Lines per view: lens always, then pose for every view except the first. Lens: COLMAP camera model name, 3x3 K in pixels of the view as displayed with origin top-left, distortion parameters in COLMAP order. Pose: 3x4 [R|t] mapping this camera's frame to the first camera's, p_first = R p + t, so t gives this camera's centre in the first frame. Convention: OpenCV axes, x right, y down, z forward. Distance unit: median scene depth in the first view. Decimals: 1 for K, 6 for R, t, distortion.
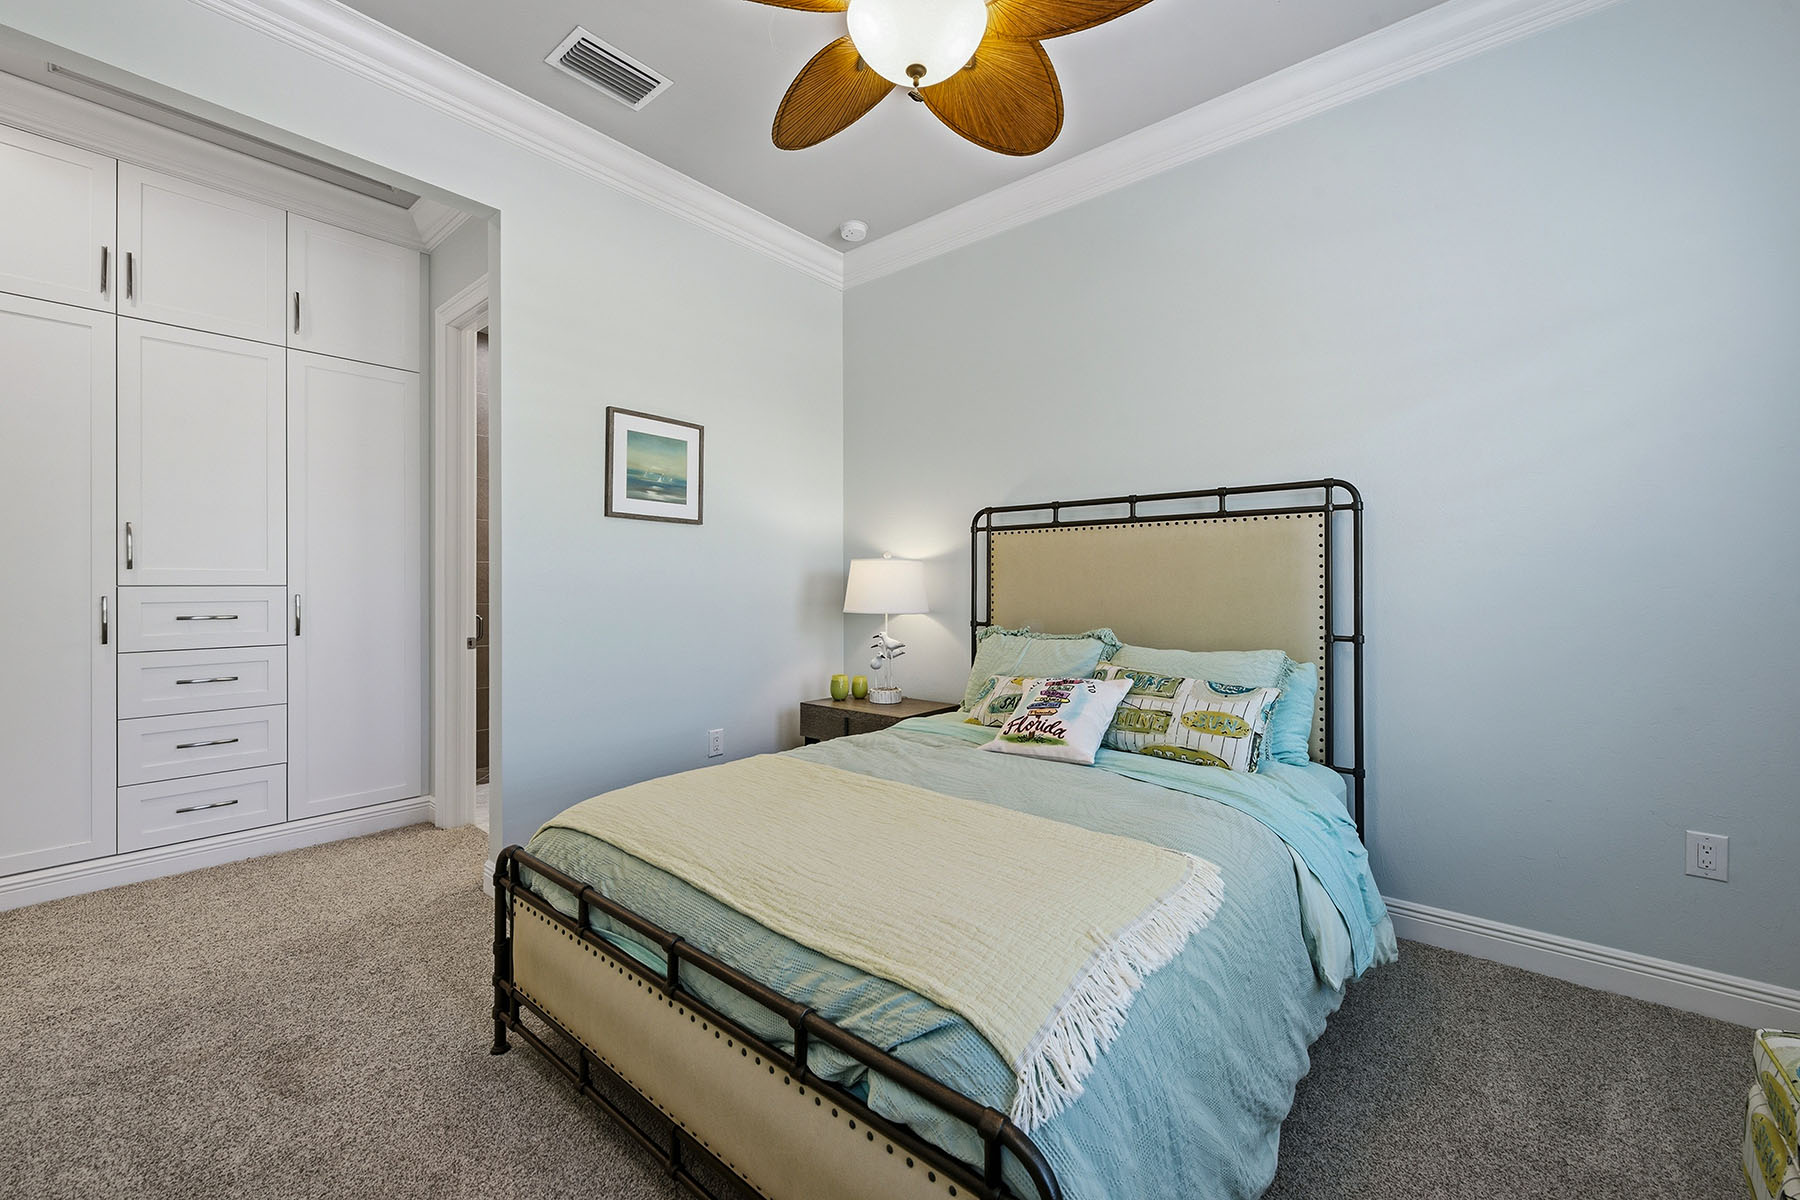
lens RADIAL K [[719.6, 0, 895.8], [0, 719.6, 595.4], [0, 0, 1]] dist [0.003686, 0.000248]
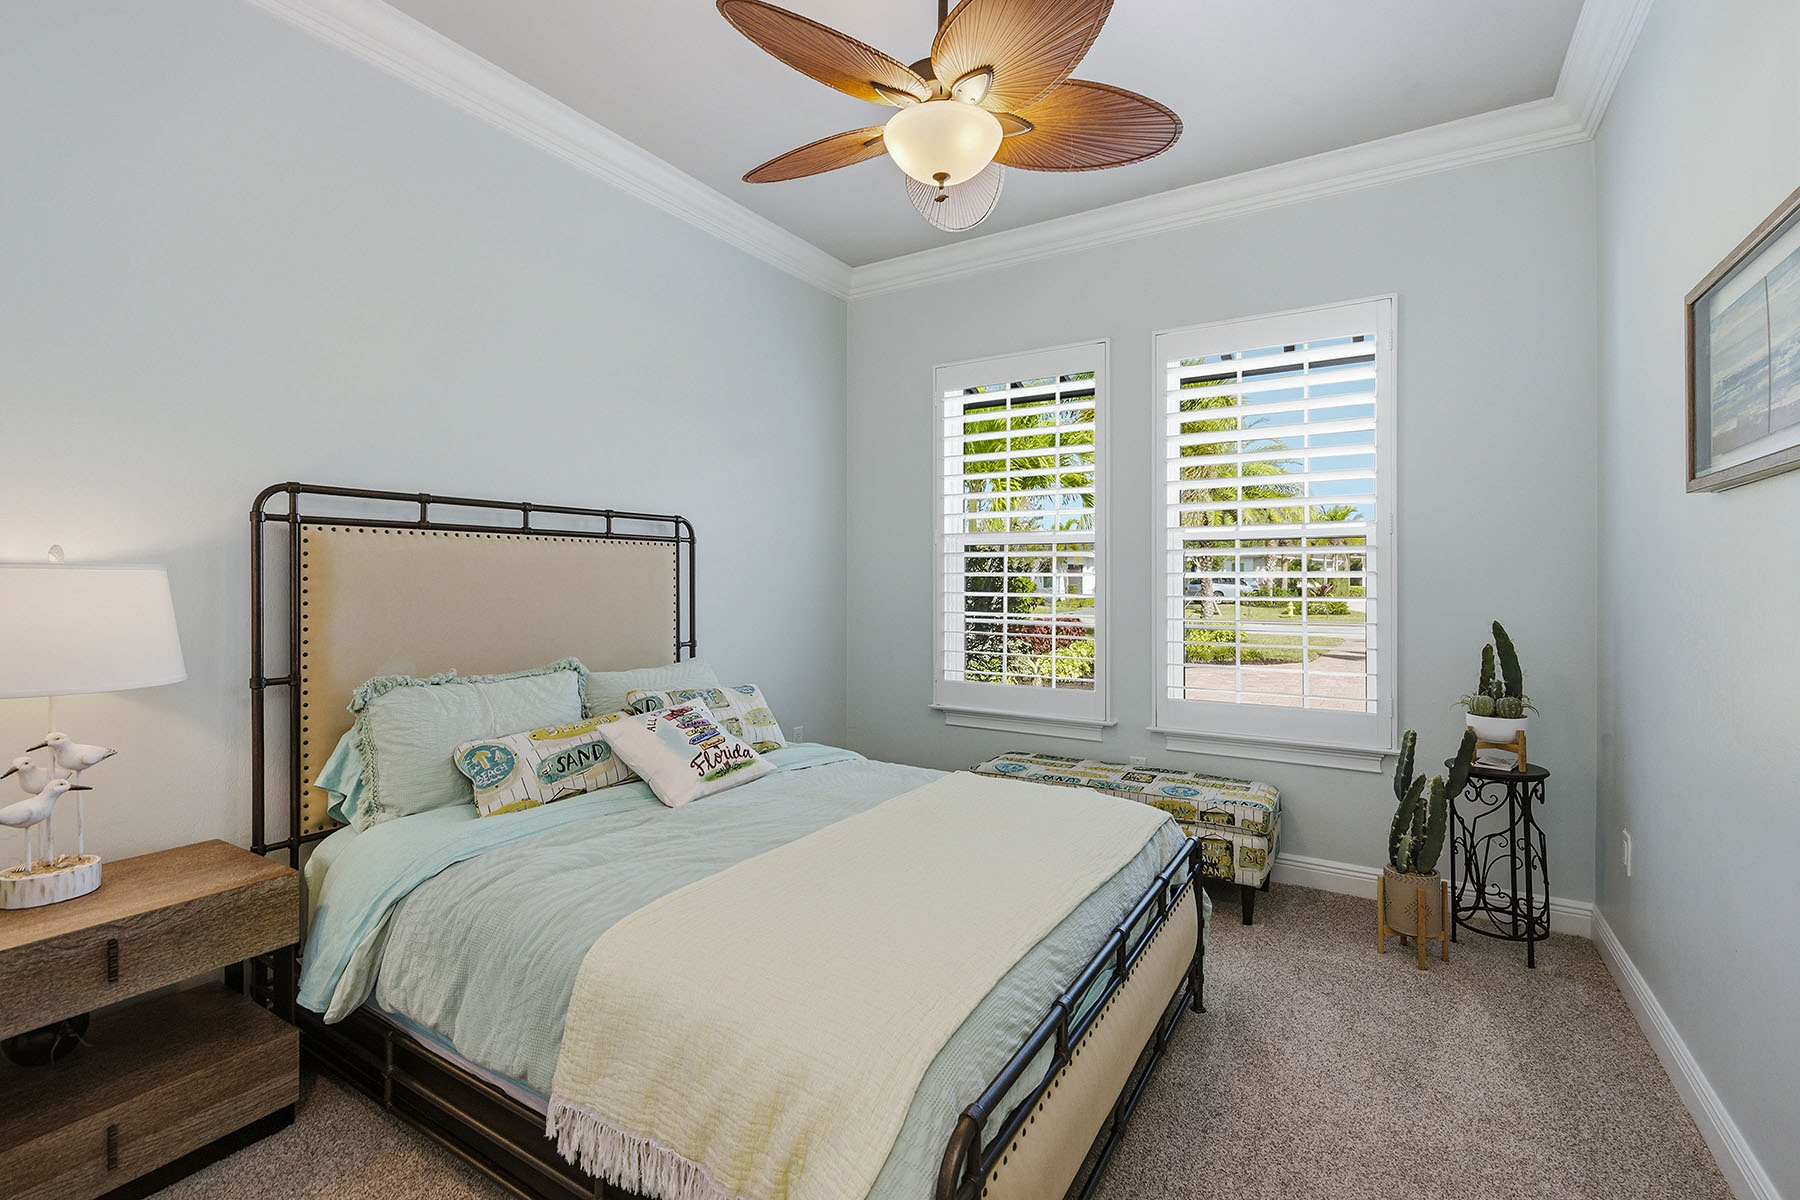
lens RADIAL K [[829.9, 0, 896.9], [0, 829.9, 588.8], [0, 0, 1]] dist [-0.018067, -0.000046]
pose [[-0.151410, 0.002008, 0.988469, -0.697729], [0.028629, 0.999587, 0.002355, -0.026037], [-0.988056, 0.028656, -0.151405, 0.707283]]
